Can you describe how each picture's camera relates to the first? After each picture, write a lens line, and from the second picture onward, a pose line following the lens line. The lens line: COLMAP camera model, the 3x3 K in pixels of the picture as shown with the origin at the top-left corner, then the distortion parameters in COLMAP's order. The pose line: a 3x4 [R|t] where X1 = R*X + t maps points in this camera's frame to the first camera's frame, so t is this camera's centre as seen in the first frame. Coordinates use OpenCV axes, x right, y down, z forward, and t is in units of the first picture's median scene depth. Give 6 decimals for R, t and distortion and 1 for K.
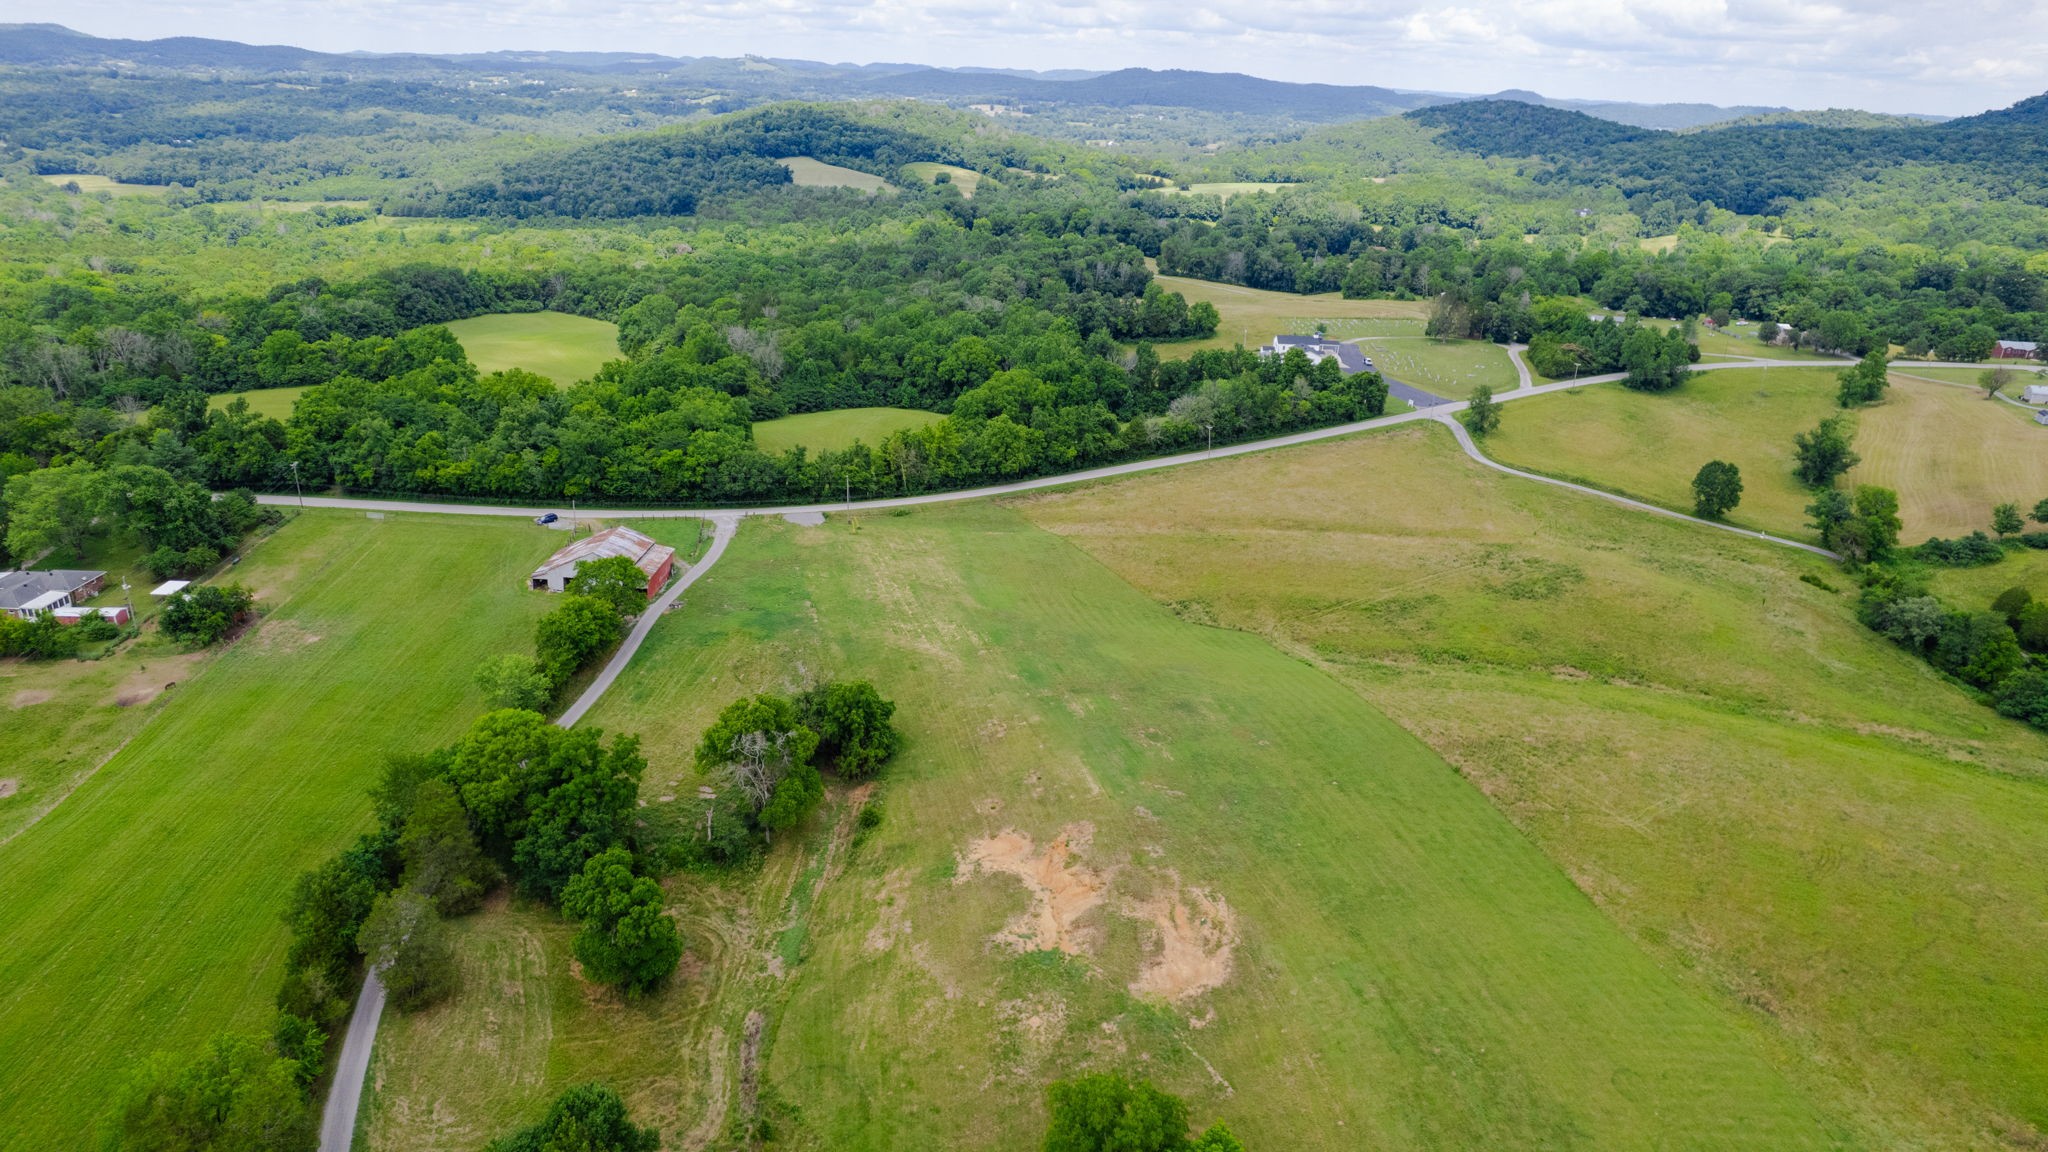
lens RADIAL K [[1309.8, 0, 1027.7], [0, 1309.8, 580.3], [0, 0, 1]] dist [-0.075858, 0.066367]
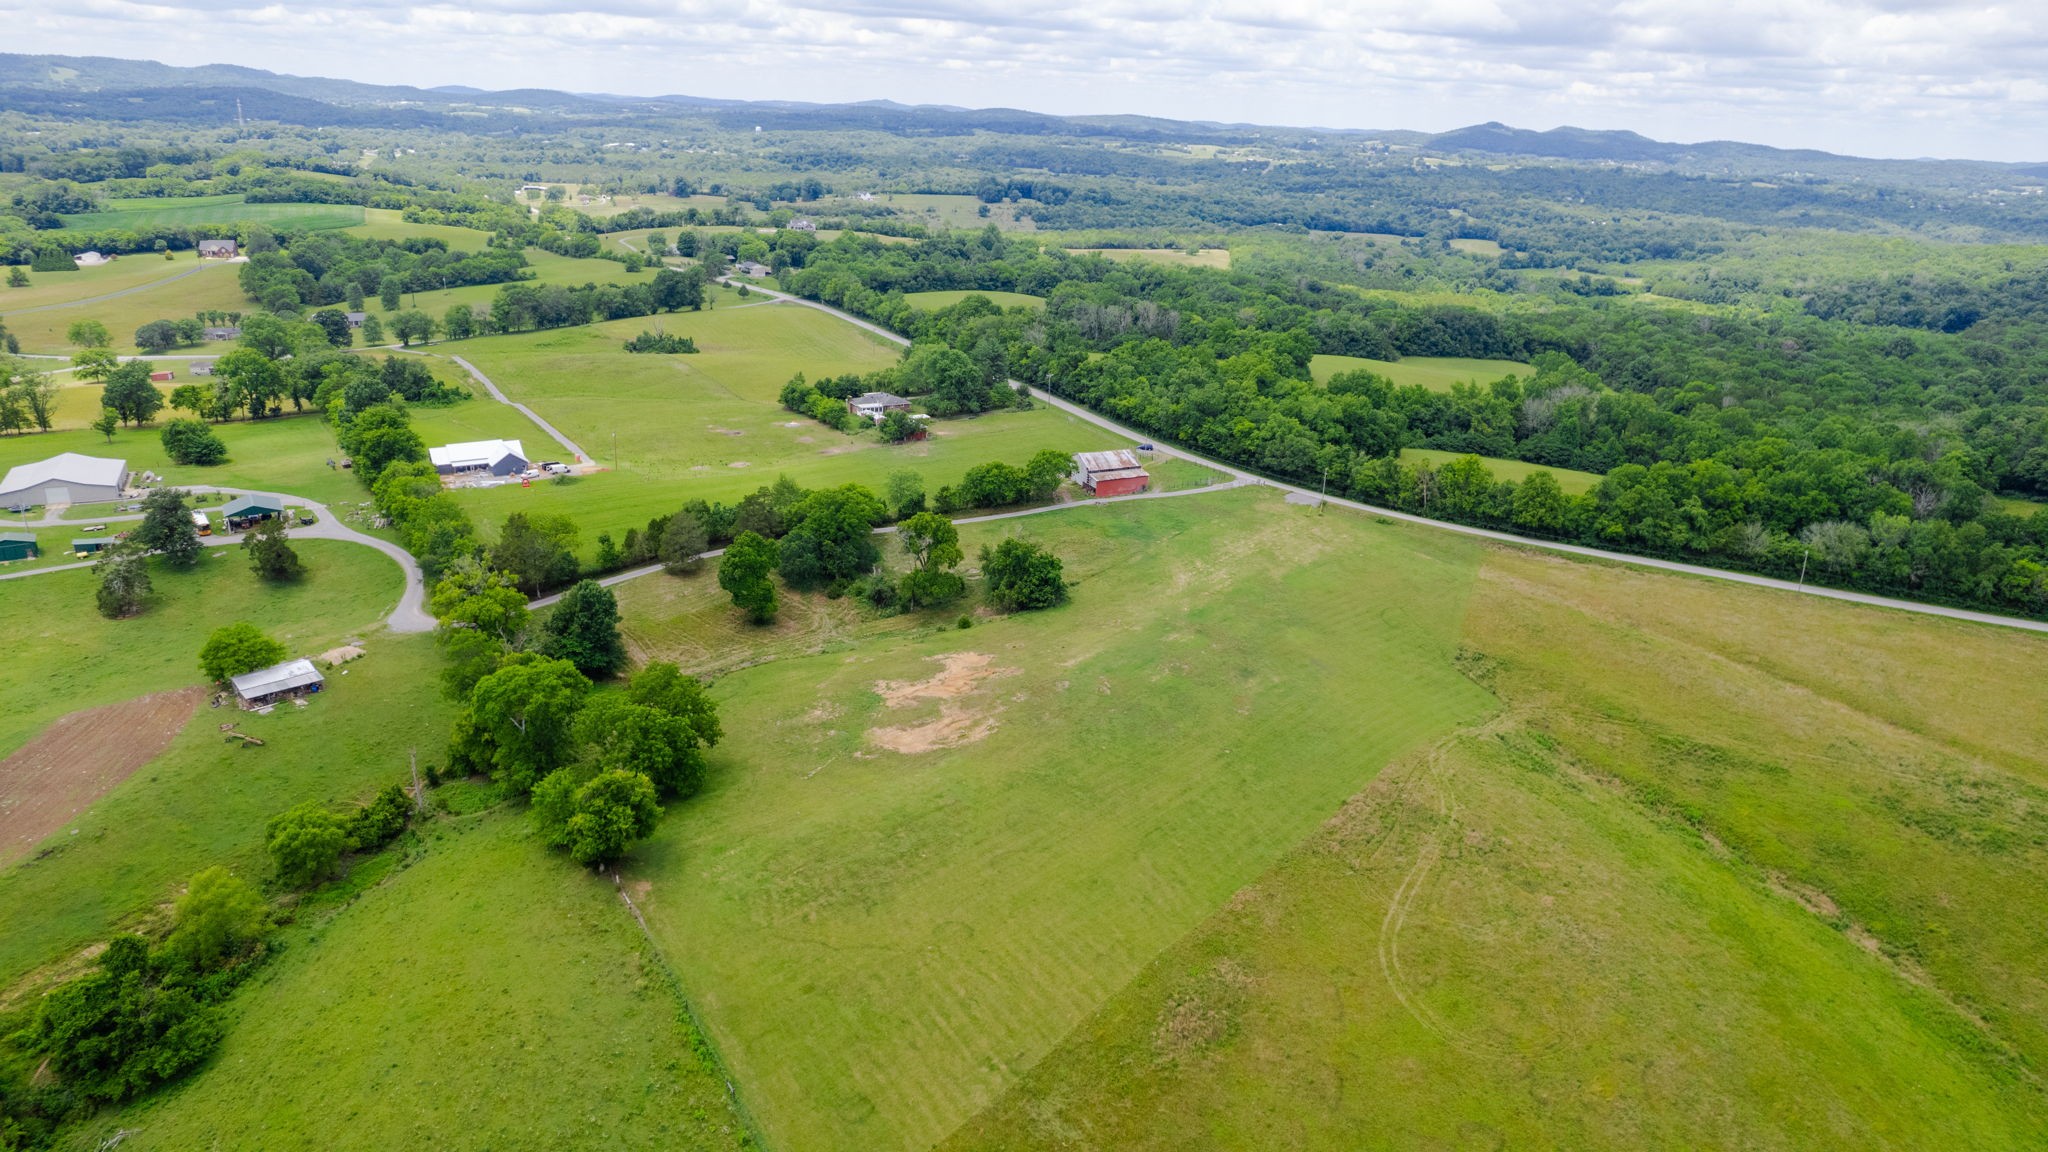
lens RADIAL K [[1313.8, 0, 1031.8], [0, 1313.8, 569.8], [0, 0, 1]] dist [-0.081625, 0.069881]
pose [[0.504968, 0.274489, -0.818329, 0.784162], [-0.339682, 0.934780, 0.103941, -0.032067], [0.793488, 0.225485, 0.565273, 0.183455]]
